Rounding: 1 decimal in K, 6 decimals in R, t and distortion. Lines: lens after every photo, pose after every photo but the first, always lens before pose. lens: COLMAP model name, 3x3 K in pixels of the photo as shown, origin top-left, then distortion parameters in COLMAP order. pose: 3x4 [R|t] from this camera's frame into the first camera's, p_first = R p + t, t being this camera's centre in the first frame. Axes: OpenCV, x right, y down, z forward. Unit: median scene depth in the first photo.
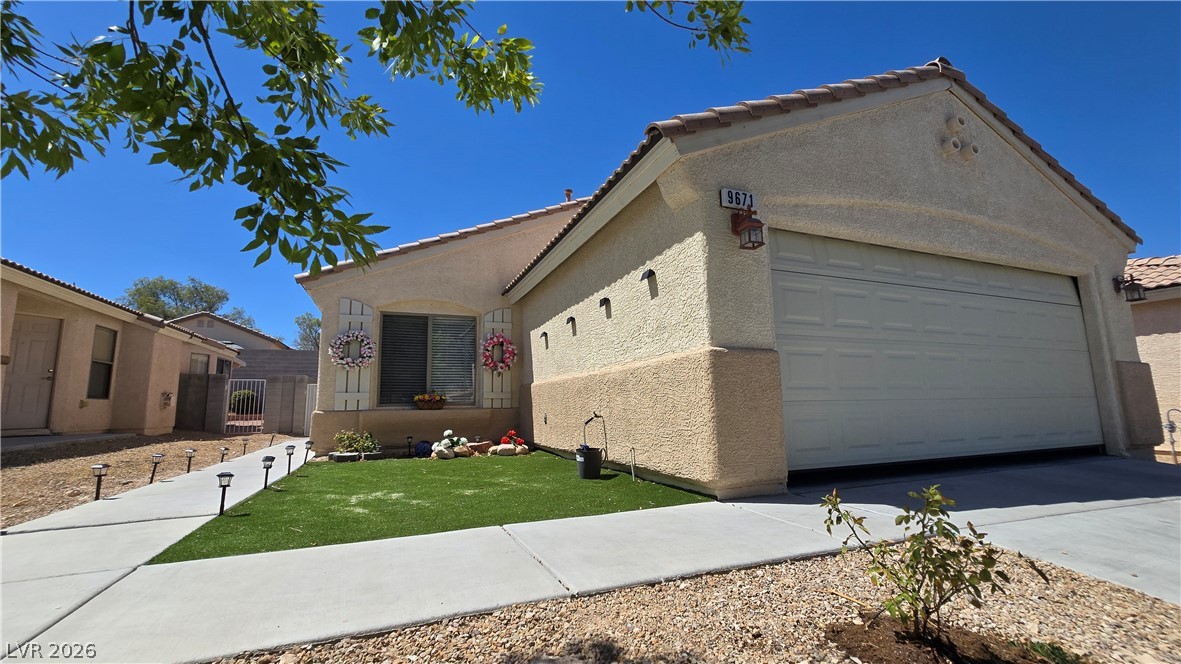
lens RADIAL K [[481.6, 0, 590.6], [0, 481.6, 340.7], [0, 0, 1]] dist [-0.001928, -0.000175]
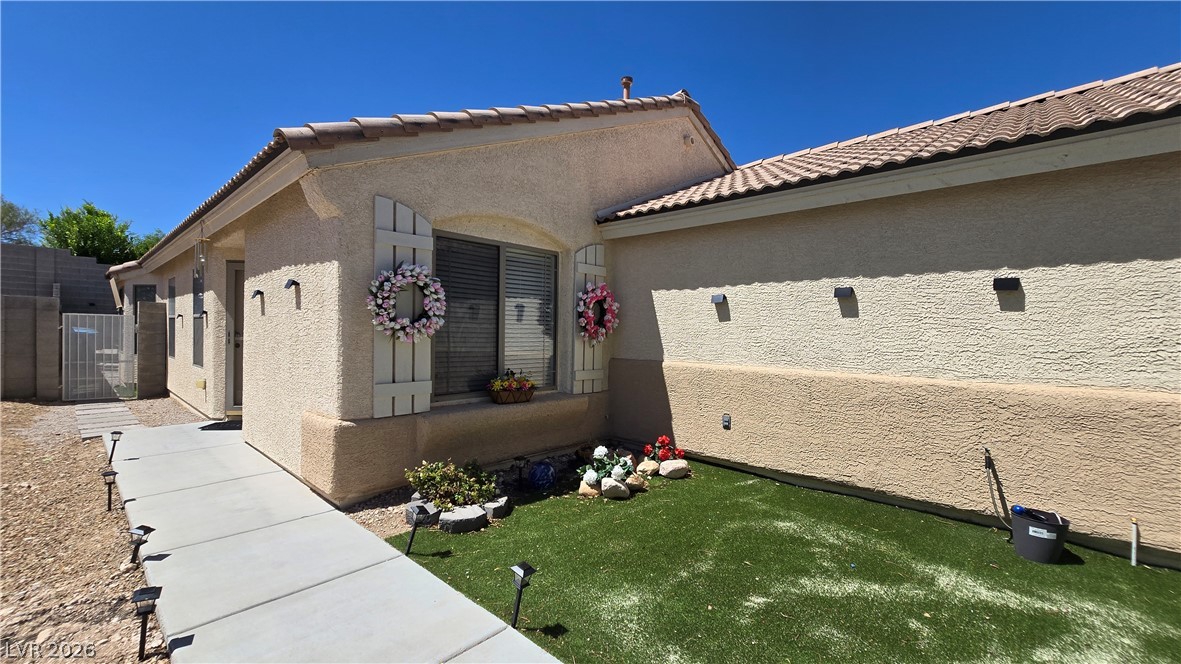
lens RADIAL K [[481.6, 0, 590.6], [0, 481.6, 340.7], [0, 0, 1]] dist [-0.001928, -0.000175]
pose [[0.905533, 0.025988, 0.423478, -0.600318], [-0.091033, 0.986777, 0.134103, -0.030809], [-0.414394, -0.159985, 0.895926, 0.499830]]
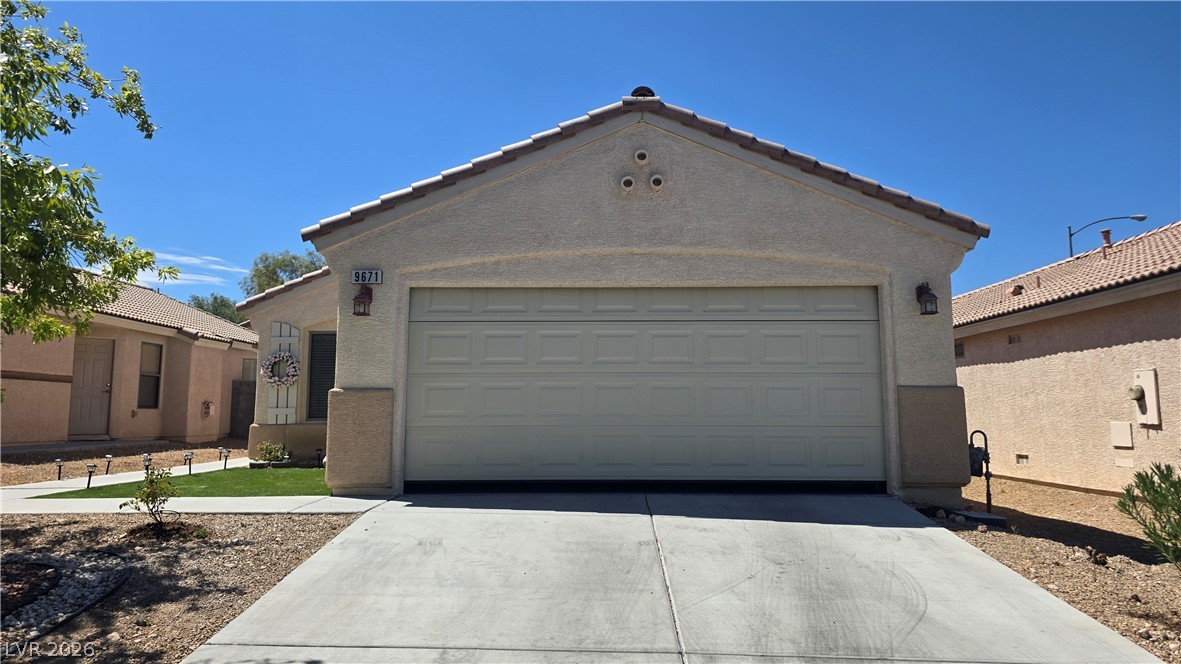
lens RADIAL K [[787.4, 0, 595.0], [0, 787.4, 324.5], [0, 0, 1]] dist [0.081193, -0.084039]
pose [[0.921899, -0.029734, -0.386288, 0.989800], [0.039786, 0.999045, 0.018050, -0.099373], [0.385382, -0.032009, 0.922202, -0.454045]]
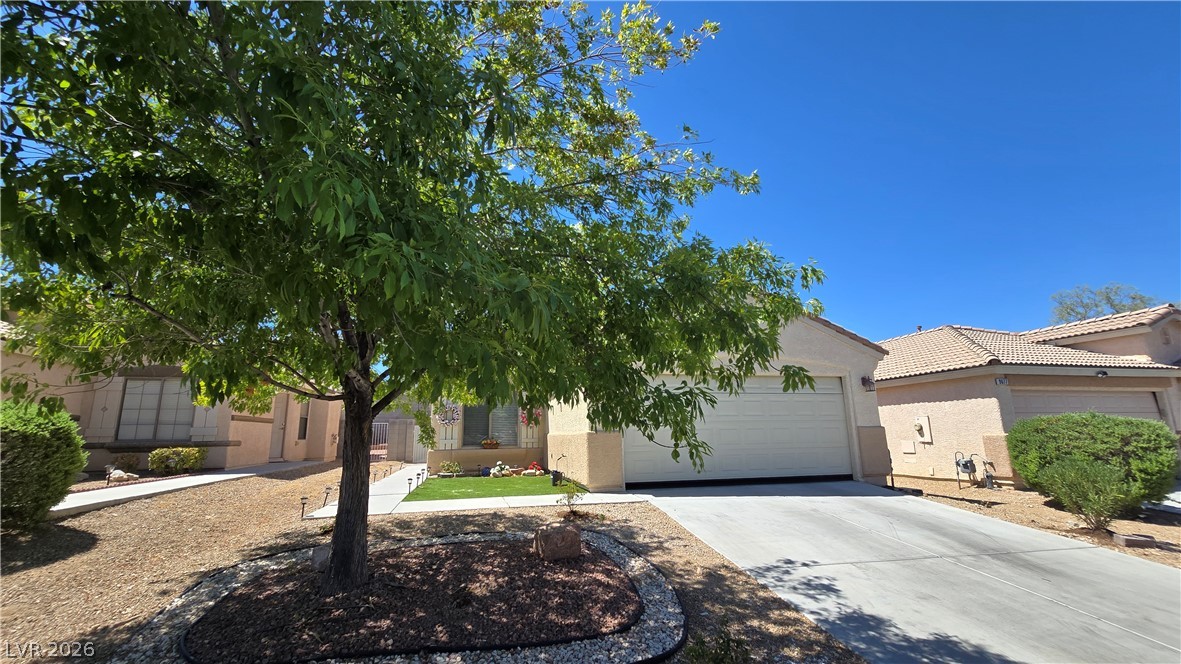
lens RADIAL K [[481.6, 0, 590.6], [0, 481.6, 340.7], [0, 0, 1]] dist [-0.001928, -0.000175]
pose [[0.987990, -0.028393, -0.151884, 0.345875], [0.019987, 0.998198, -0.056584, -0.164926], [0.153217, 0.052869, 0.986777, -0.789056]]
